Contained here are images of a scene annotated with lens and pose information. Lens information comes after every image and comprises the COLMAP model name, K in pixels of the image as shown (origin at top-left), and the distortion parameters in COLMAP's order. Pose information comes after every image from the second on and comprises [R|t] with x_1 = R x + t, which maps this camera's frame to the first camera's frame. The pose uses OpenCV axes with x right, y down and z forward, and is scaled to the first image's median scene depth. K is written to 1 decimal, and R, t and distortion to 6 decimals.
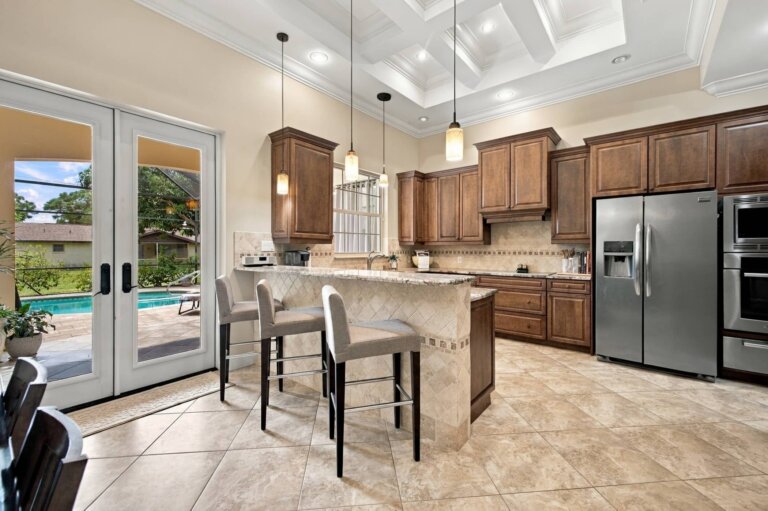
lens RADIAL K [[328.6, 0, 381.6], [0, 328.6, 251.7], [0, 0, 1]] dist [0.005035, -0.000591]
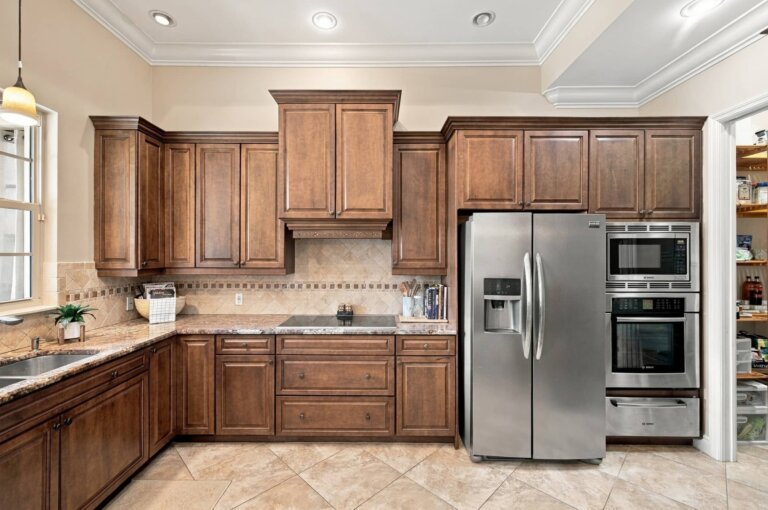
lens RADIAL K [[328.6, 0, 379.5], [0, 328.6, 255.7], [0, 0, 1]] dist [0.005035, -0.000591]
pose [[0.781739, 0.002144, 0.623602, 0.089775], [0.000022, 0.999994, -0.003465, -0.058017], [-0.623606, 0.002722, 0.781734, 0.495528]]
